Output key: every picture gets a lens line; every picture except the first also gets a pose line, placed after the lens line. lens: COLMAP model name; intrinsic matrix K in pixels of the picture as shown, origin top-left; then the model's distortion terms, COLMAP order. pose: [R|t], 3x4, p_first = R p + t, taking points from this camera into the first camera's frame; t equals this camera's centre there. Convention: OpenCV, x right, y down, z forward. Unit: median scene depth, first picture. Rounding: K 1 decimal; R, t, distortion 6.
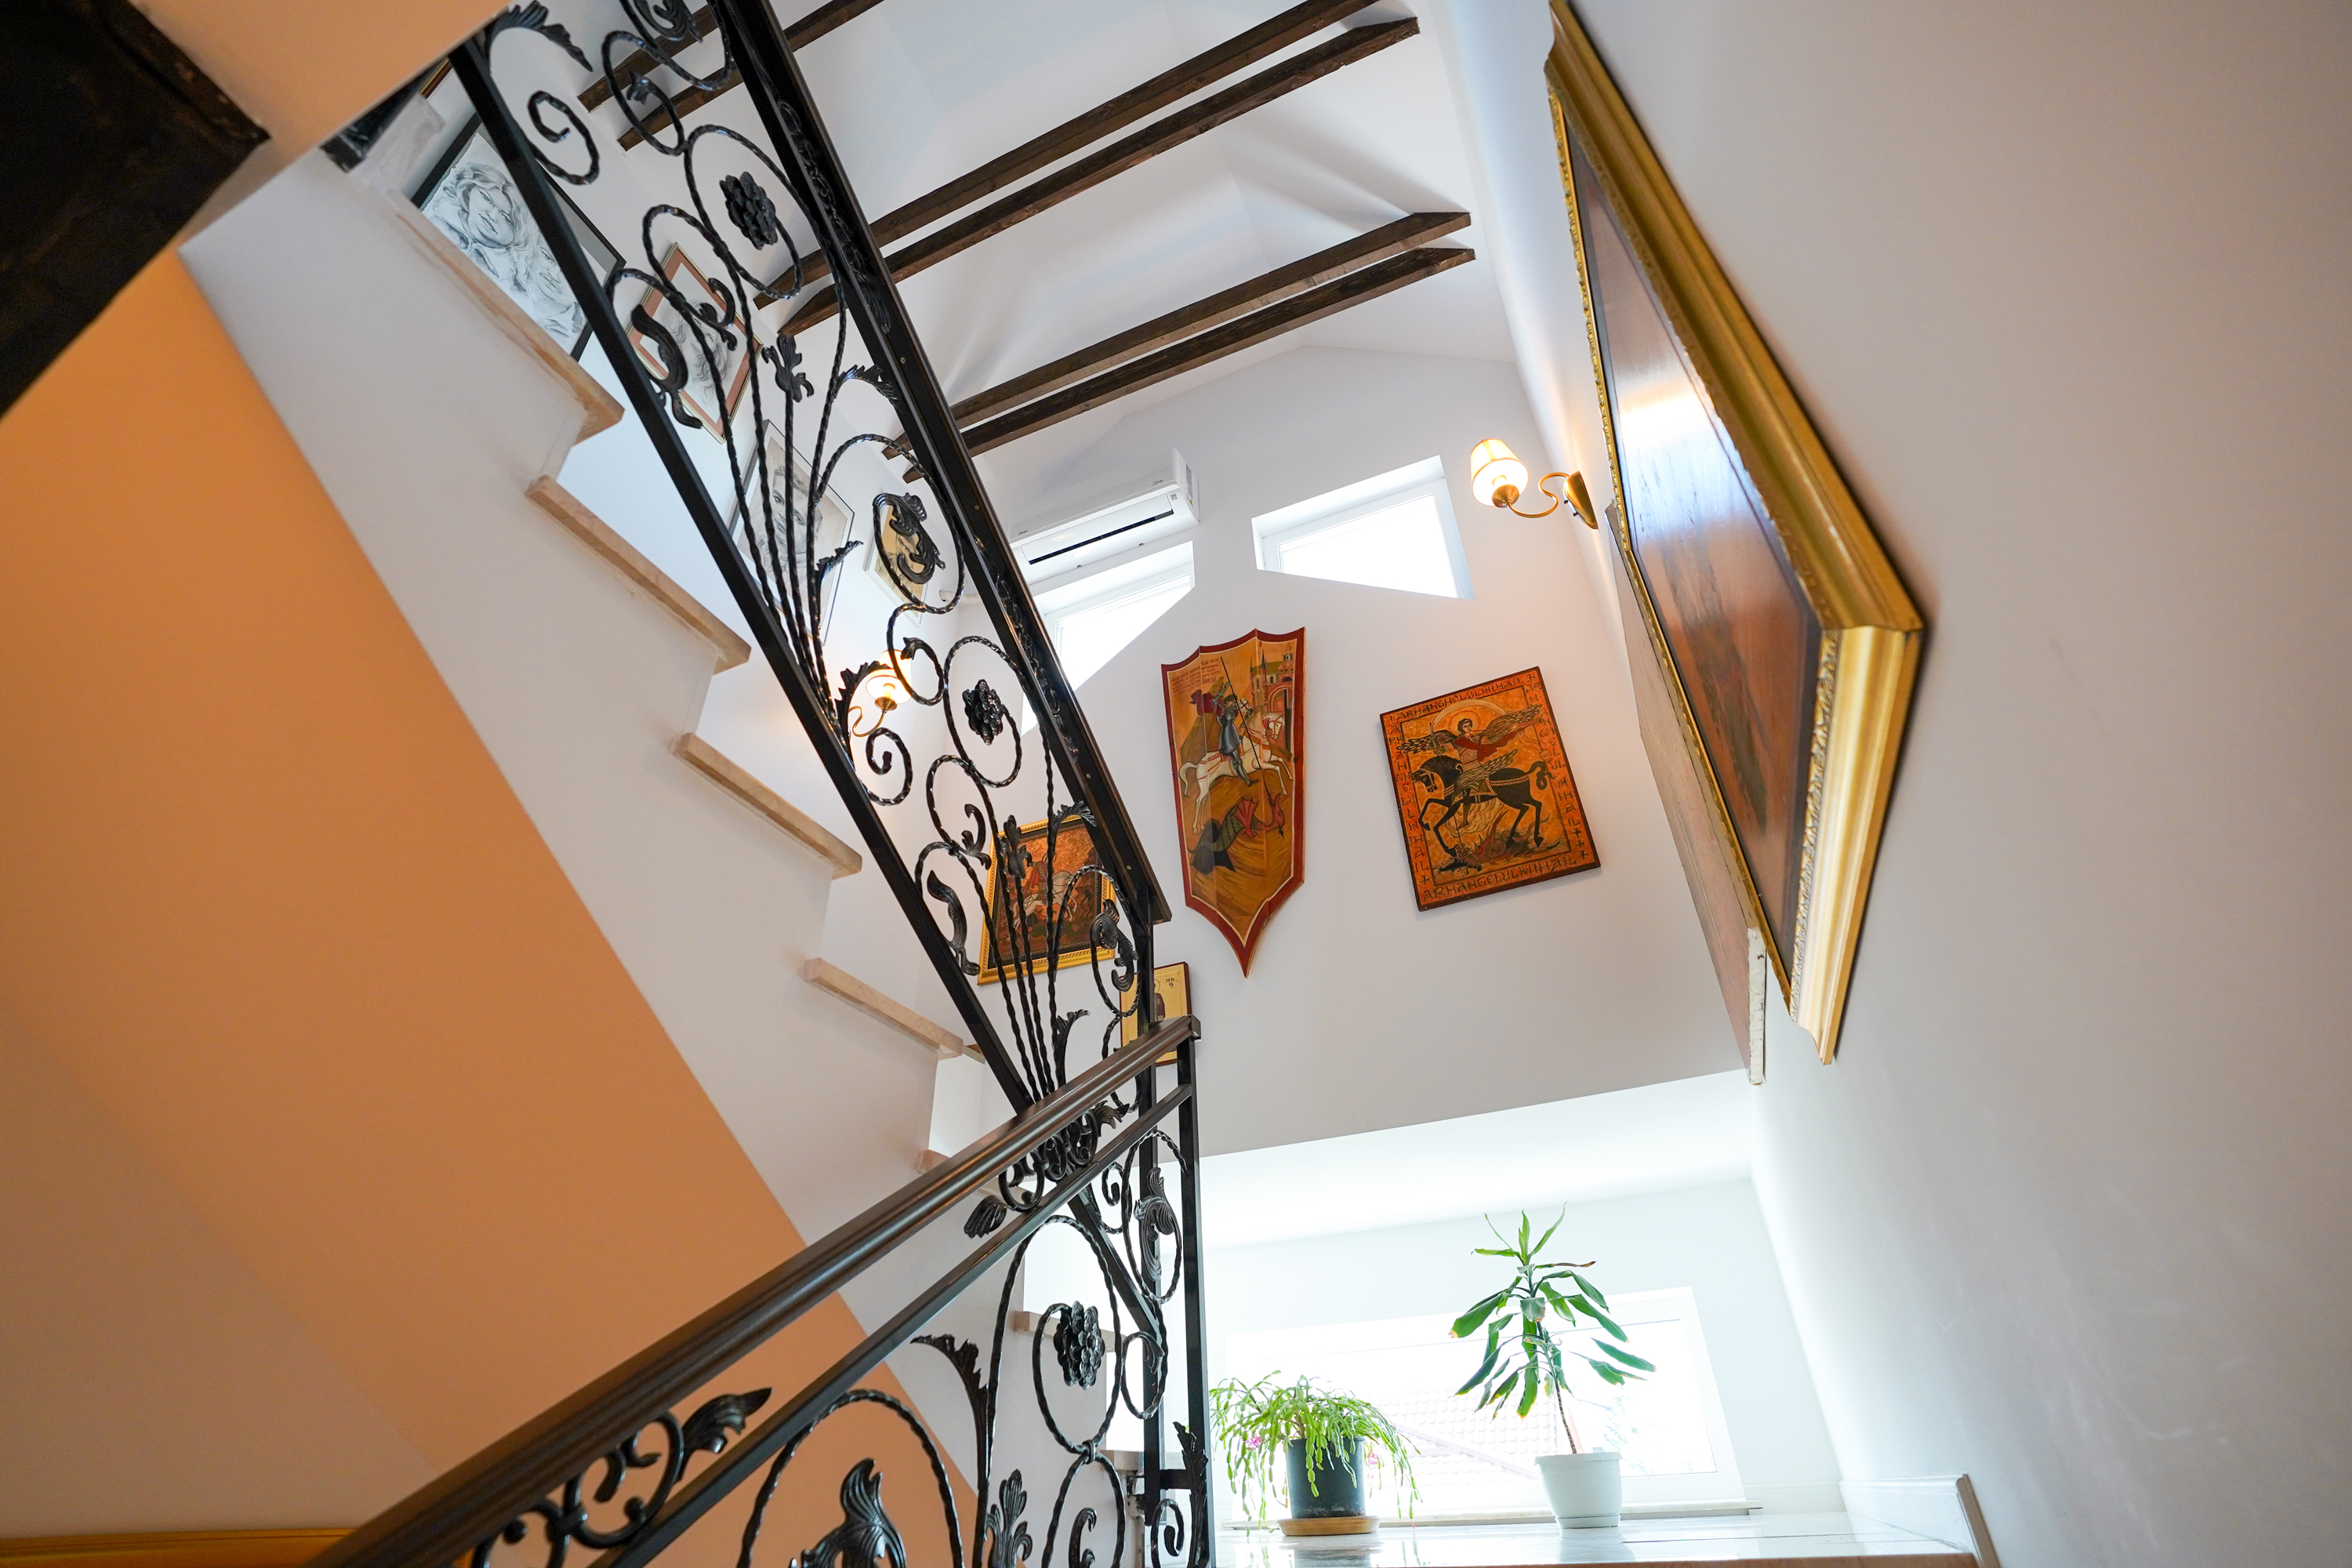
lens RADIAL K [[1079.3, 0, 1187.9], [0, 1079.3, 774.0], [0, 0, 1]] dist [-0.014961, 0.001697]
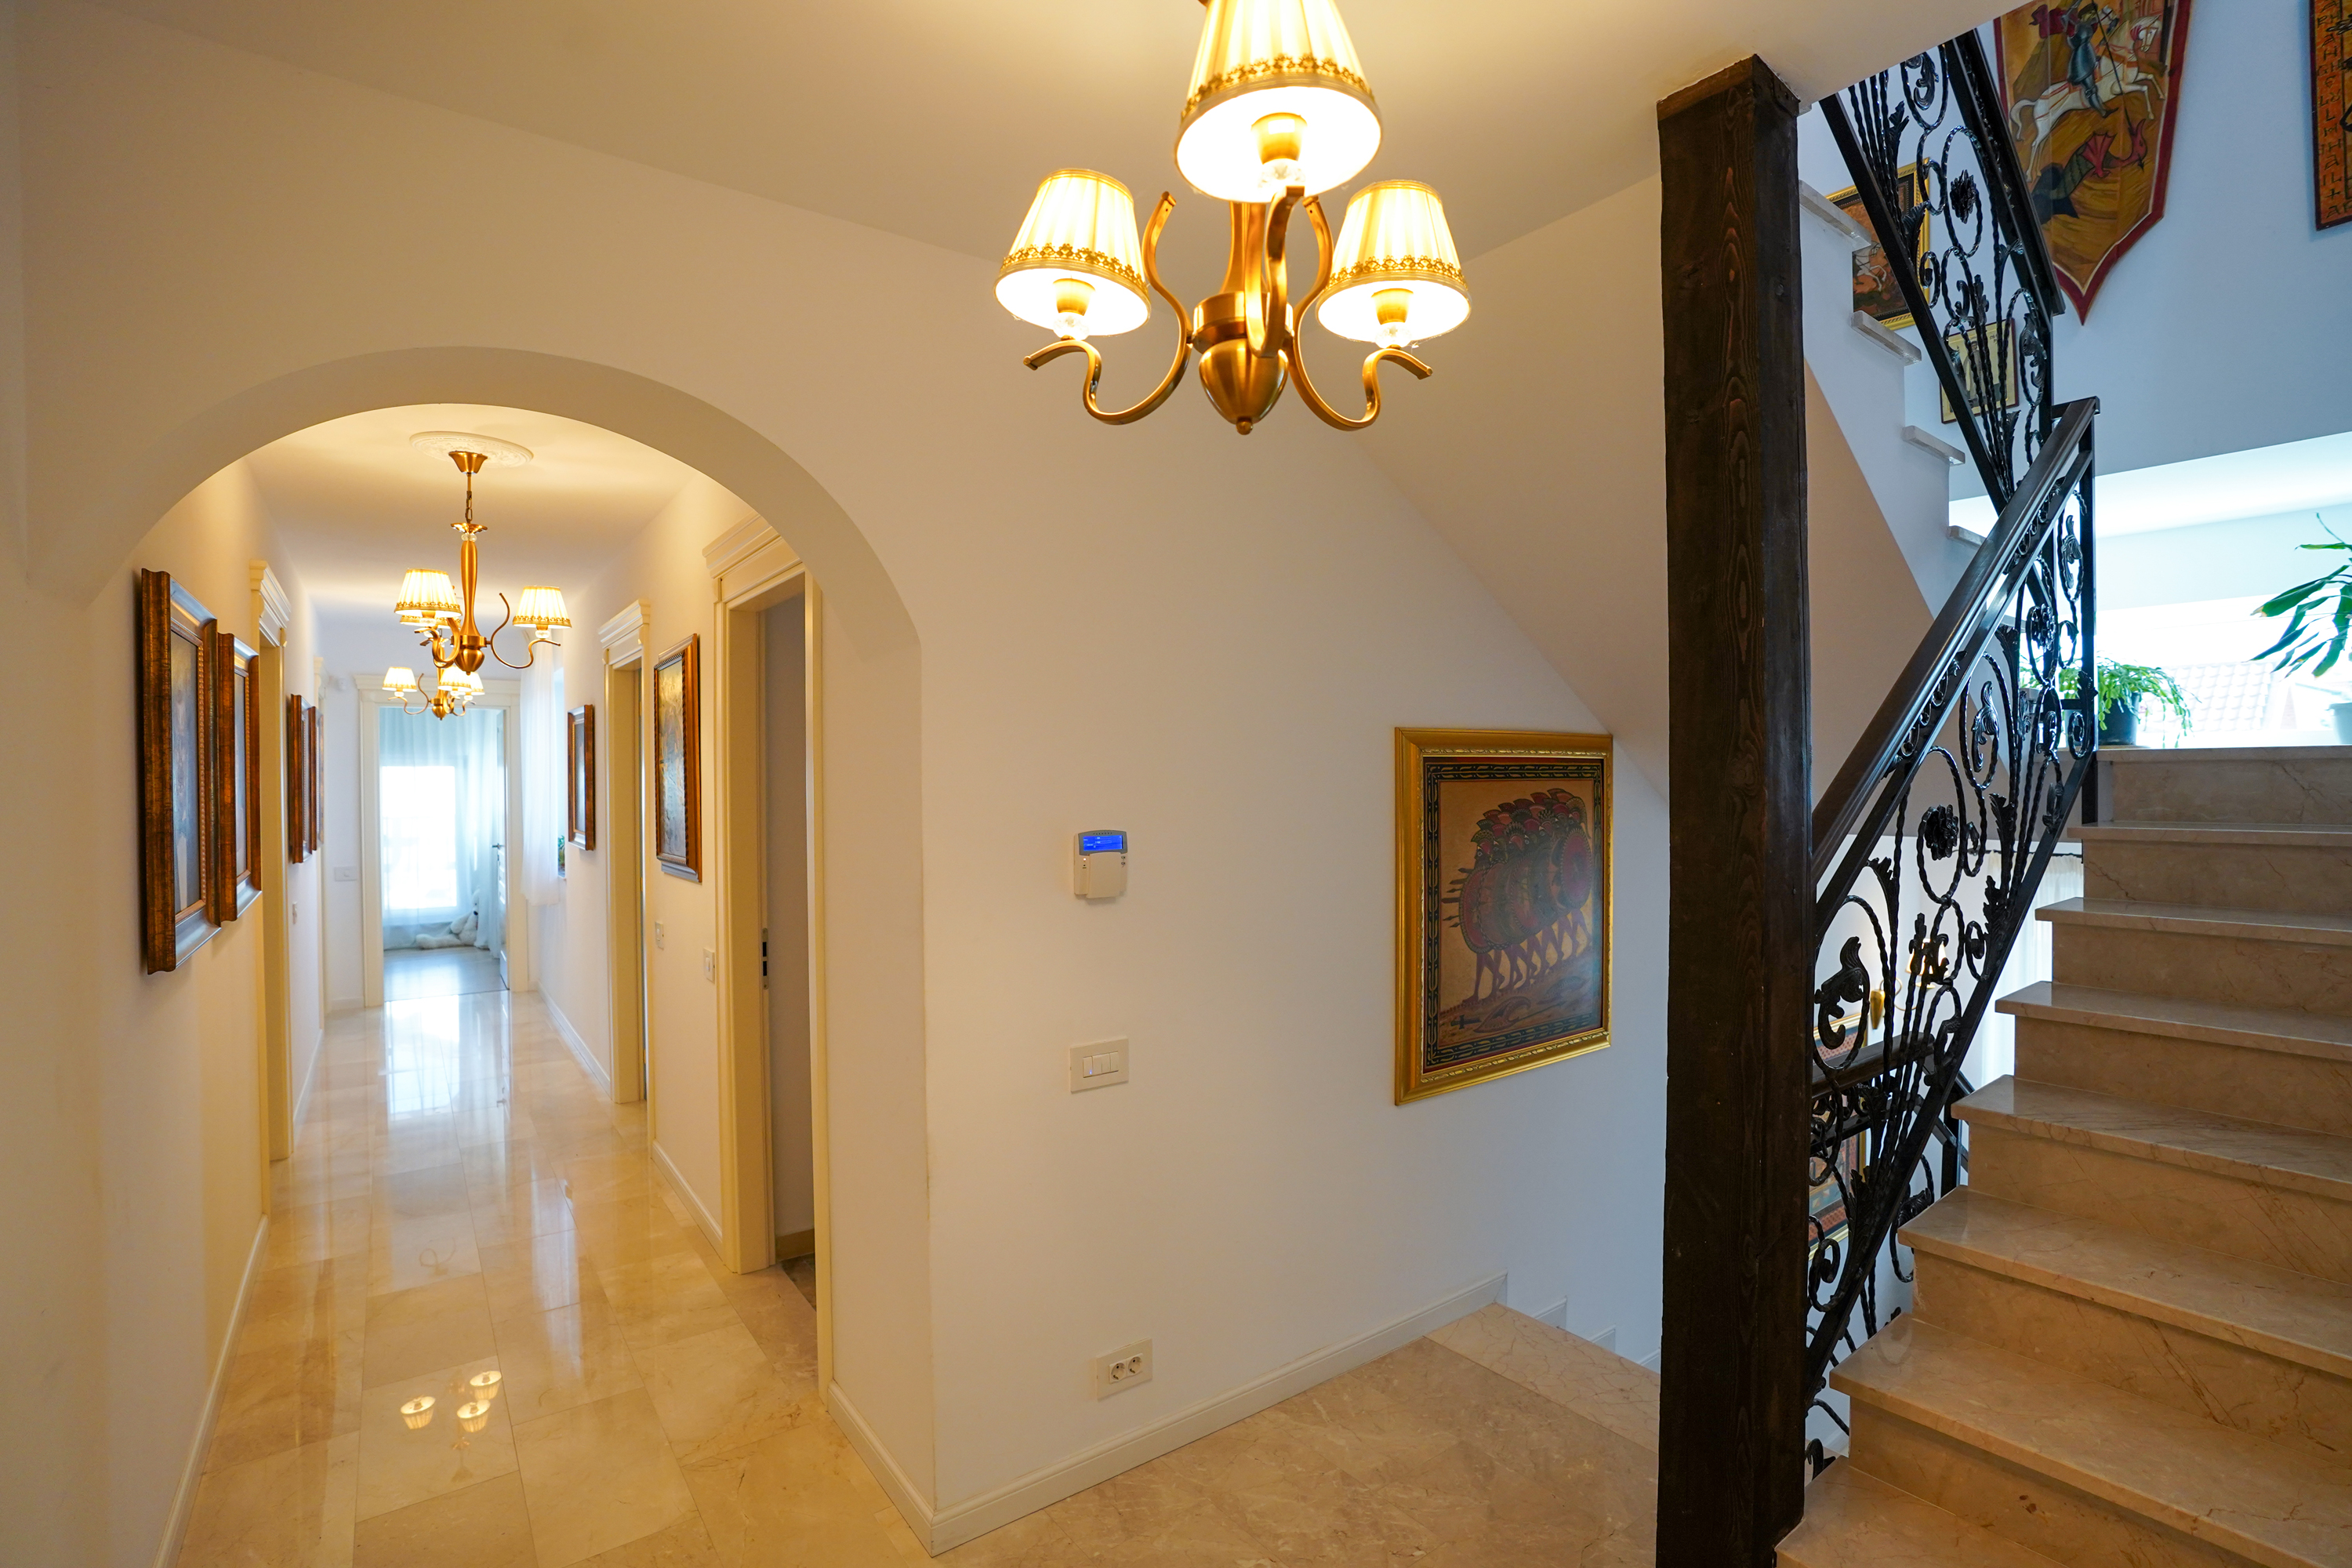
lens RADIAL K [[1079.3, 0, 1171.3], [0, 1079.3, 777.9], [0, 0, 1]] dist [-0.014961, 0.001697]
pose [[0.876246, 0.027360, -0.481087, -0.210245], [0.252166, 0.824730, 0.506195, -0.201428], [0.410616, -0.564865, 0.715766, -0.385671]]
